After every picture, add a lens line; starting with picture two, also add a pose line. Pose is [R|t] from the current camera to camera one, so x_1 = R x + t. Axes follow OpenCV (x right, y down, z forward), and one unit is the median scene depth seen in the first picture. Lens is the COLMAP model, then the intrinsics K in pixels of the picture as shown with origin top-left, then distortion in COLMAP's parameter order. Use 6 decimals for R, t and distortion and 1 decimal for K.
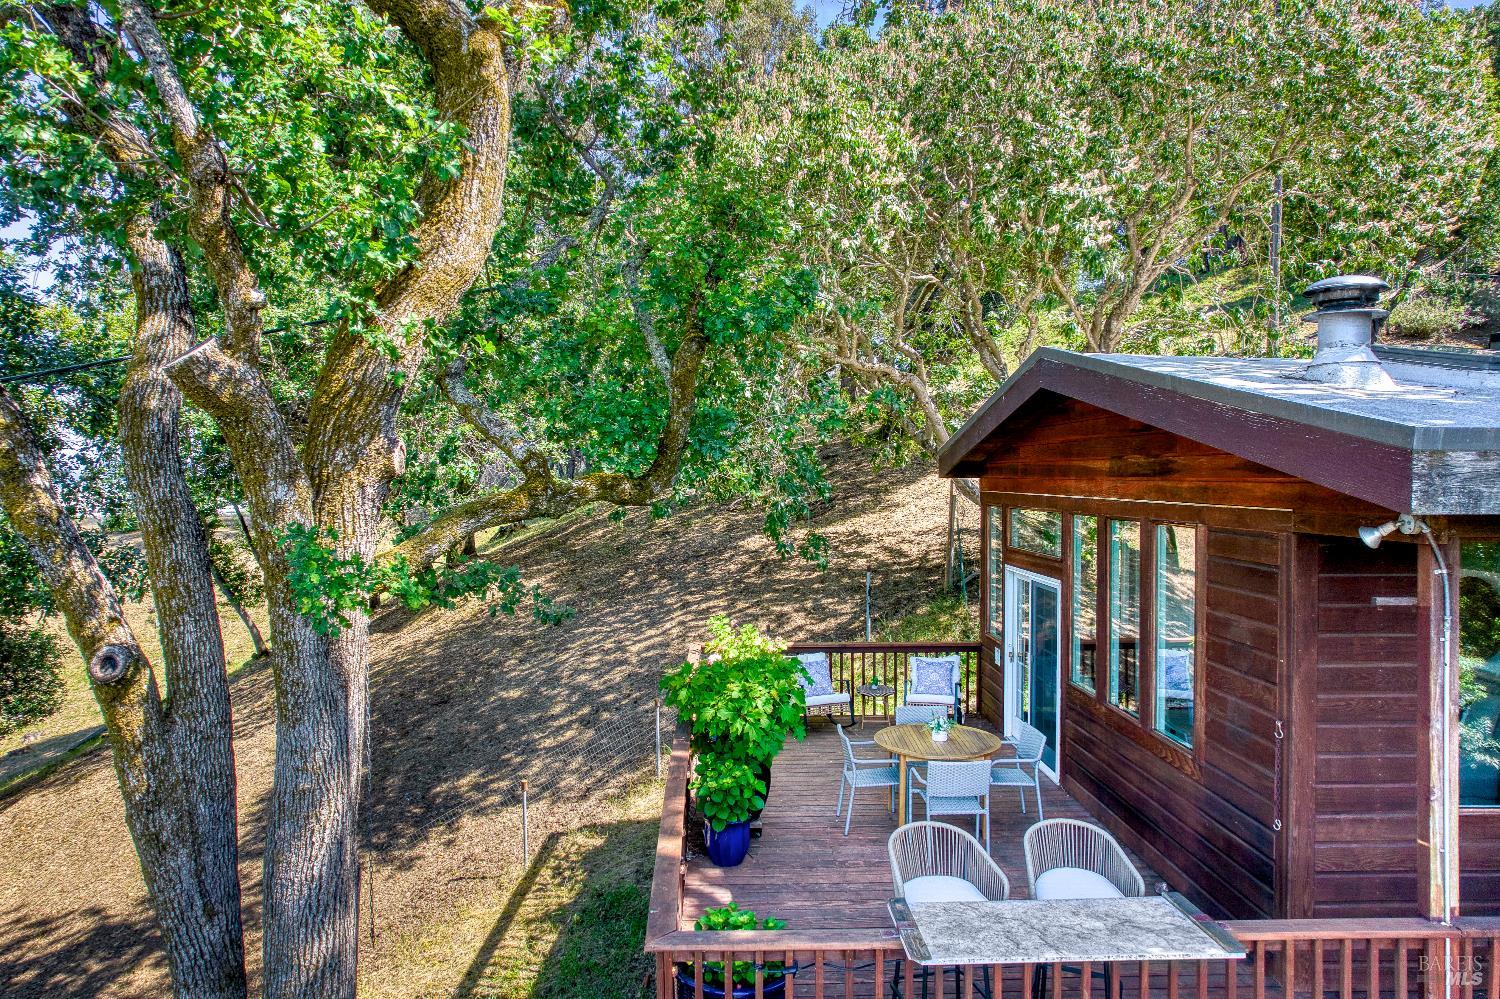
lens RADIAL K [[943.9, 0, 781.2], [0, 943.9, 477.4], [0, 0, 1]] dist [-0.064849, 0.063149]
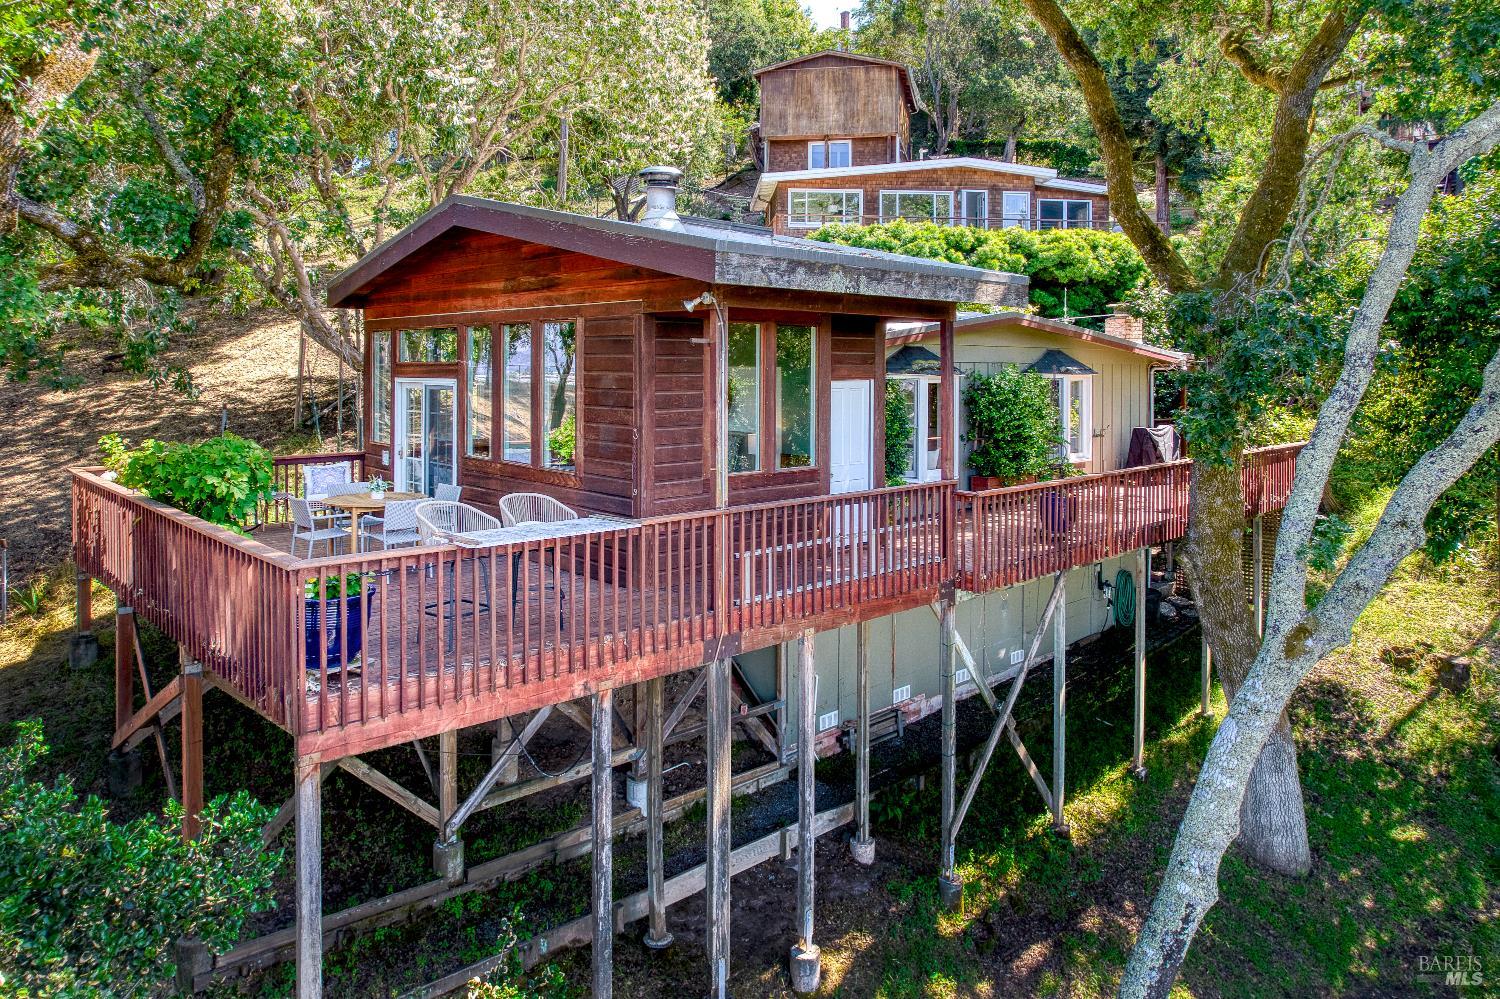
lens RADIAL K [[959.5, 0, 730.4], [0, 959.5, 343.4], [0, 0, 1]] dist [-0.055455, 0.038120]
pose [[0.769609, 0.008909, 0.638453, -0.195617], [0.003566, 0.999827, -0.018250, 0.066287], [-0.638505, 0.016322, 0.769444, -0.194018]]
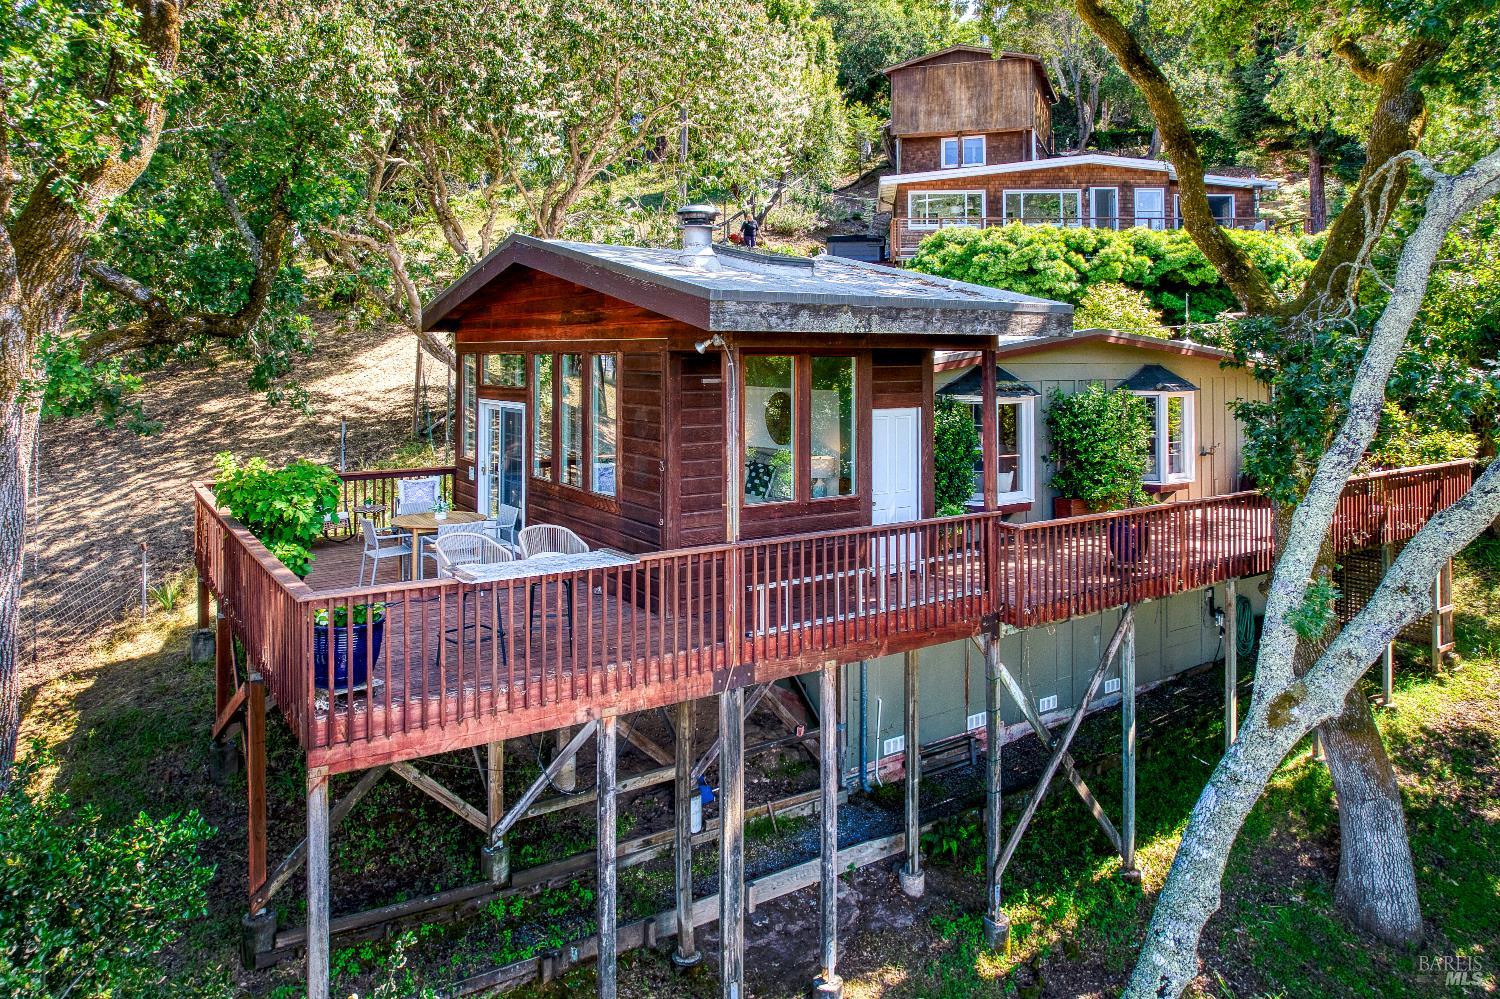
lens RADIAL K [[967.8, 0, 747.1], [0, 967.8, 317.2], [0, 0, 1]] dist [-0.052053, 0.032781]
pose [[0.856076, 0.013837, 0.516664, -0.119699], [0.006180, 0.999296, -0.037002, 0.028922], [-0.516812, 0.034869, 0.855388, -0.289197]]
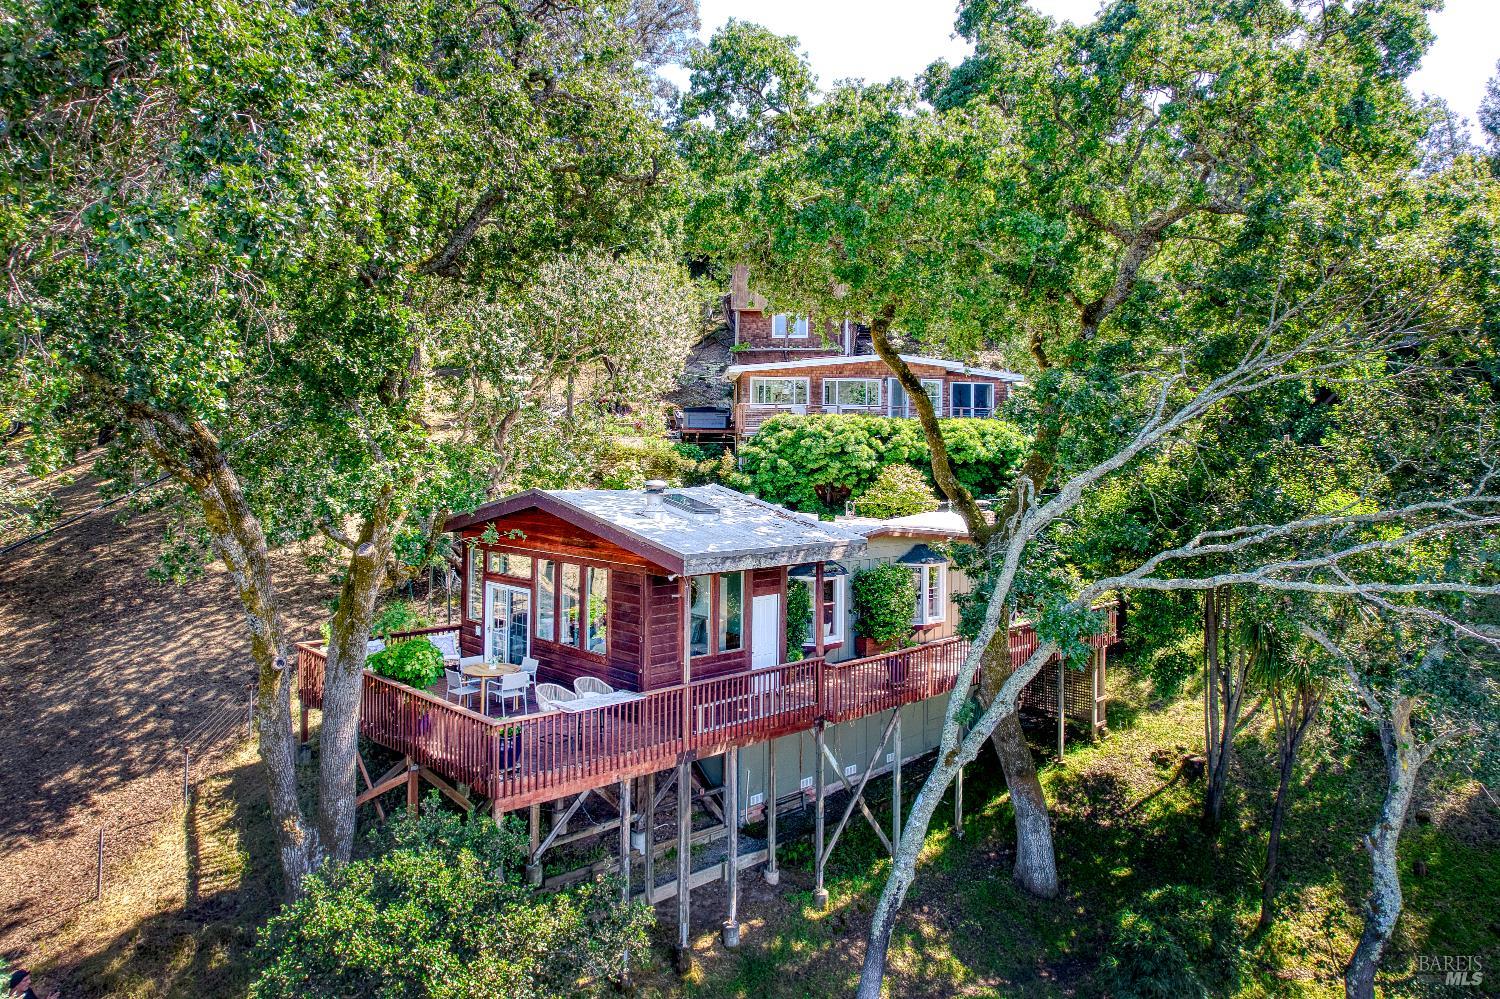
lens RADIAL K [[943.5, 0, 723.0], [0, 943.5, 388.2], [0, 0, 1]] dist [-0.043113, 0.001271]
pose [[0.761601, 0.045121, 0.646473, -0.603204], [-0.003446, 0.997841, -0.065585, -0.163449], [-0.648037, 0.047722, 0.760113, -0.728549]]
